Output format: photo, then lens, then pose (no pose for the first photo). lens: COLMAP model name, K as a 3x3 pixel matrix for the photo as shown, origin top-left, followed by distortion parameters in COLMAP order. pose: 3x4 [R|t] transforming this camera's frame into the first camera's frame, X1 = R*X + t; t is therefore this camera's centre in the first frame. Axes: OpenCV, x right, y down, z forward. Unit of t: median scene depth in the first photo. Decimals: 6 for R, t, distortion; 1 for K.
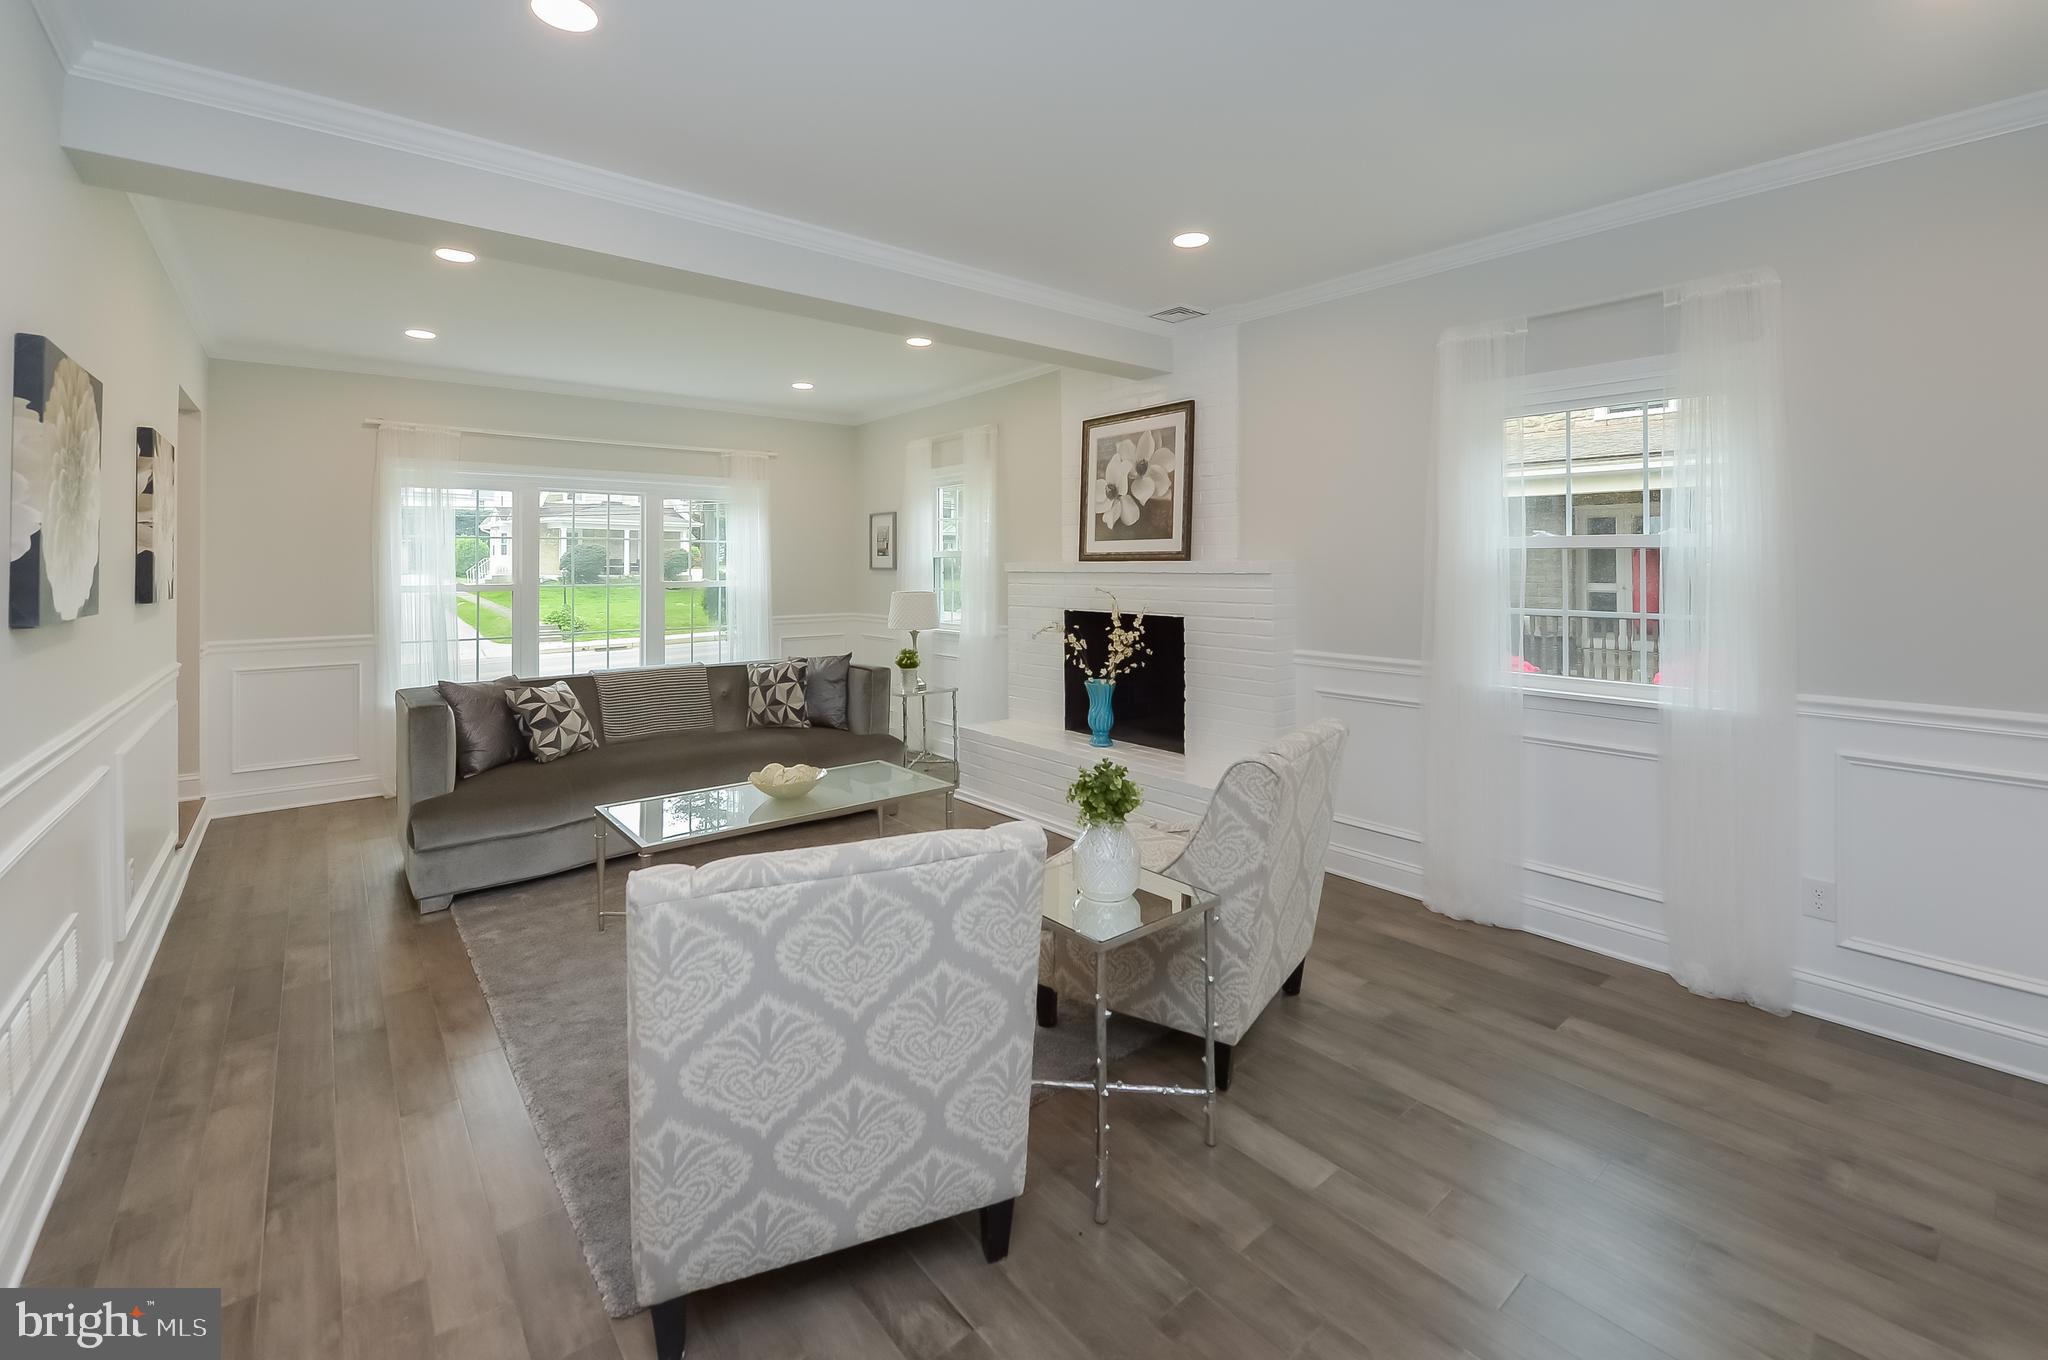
lens RADIAL K [[857.2, 0, 1050.7], [0, 857.2, 577.6], [0, 0, 1]] dist [-0.017477, -0.001576]
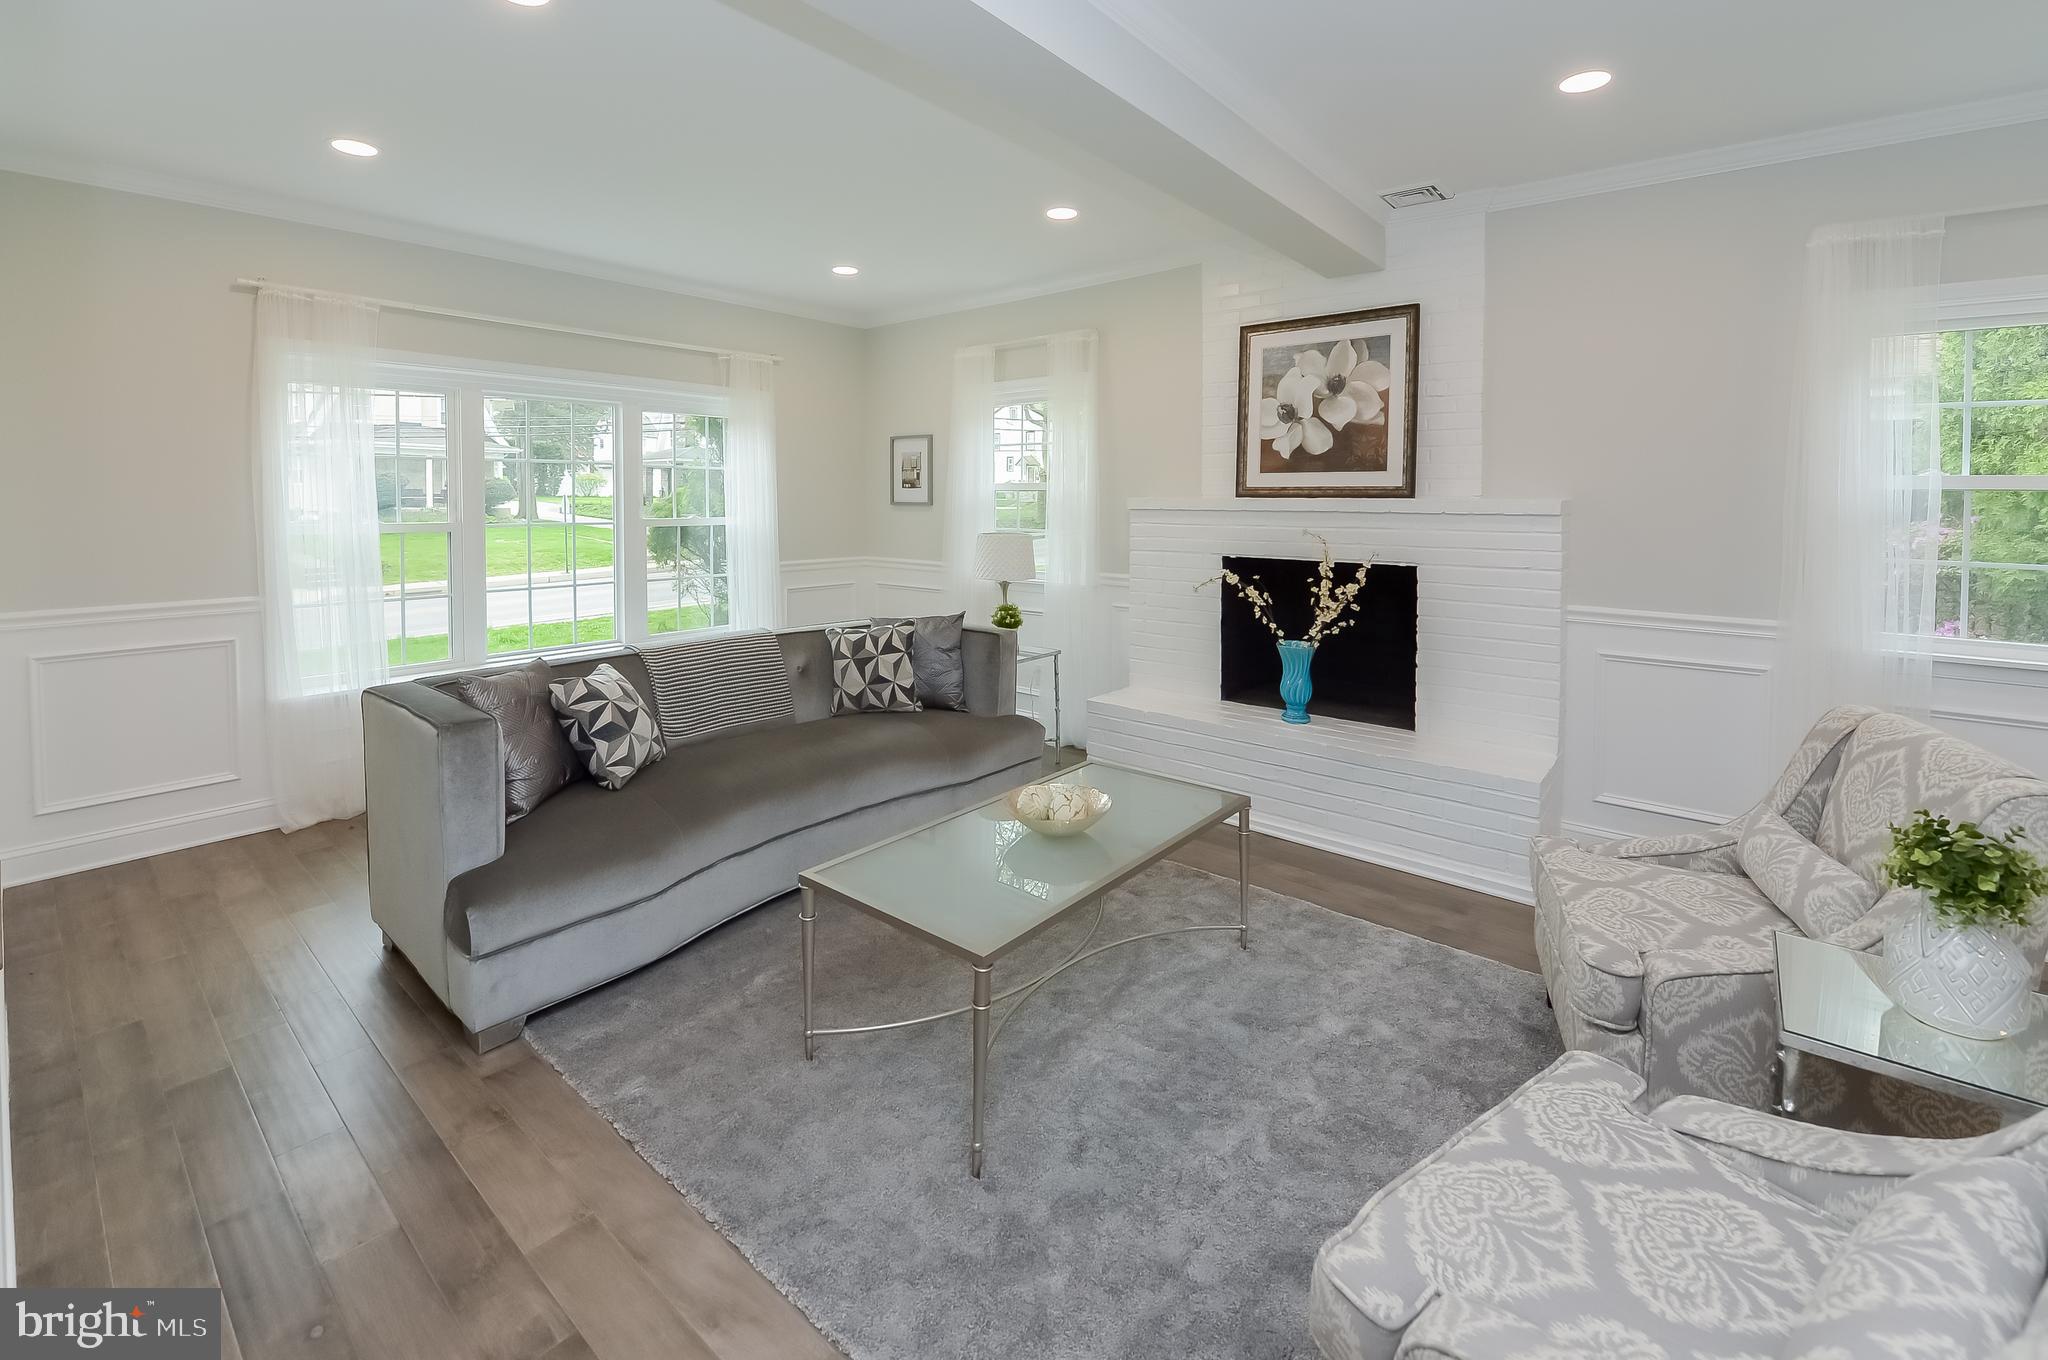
lens RADIAL K [[857.2, 0, 1035.6], [0, 857.2, 543.3], [0, 0, 1]] dist [-0.017477, -0.001576]
pose [[0.983265, -0.002124, 0.182170, -0.323629], [-0.004611, 0.999322, 0.036538, -0.003940], [-0.182124, -0.036767, 0.982588, 0.230788]]
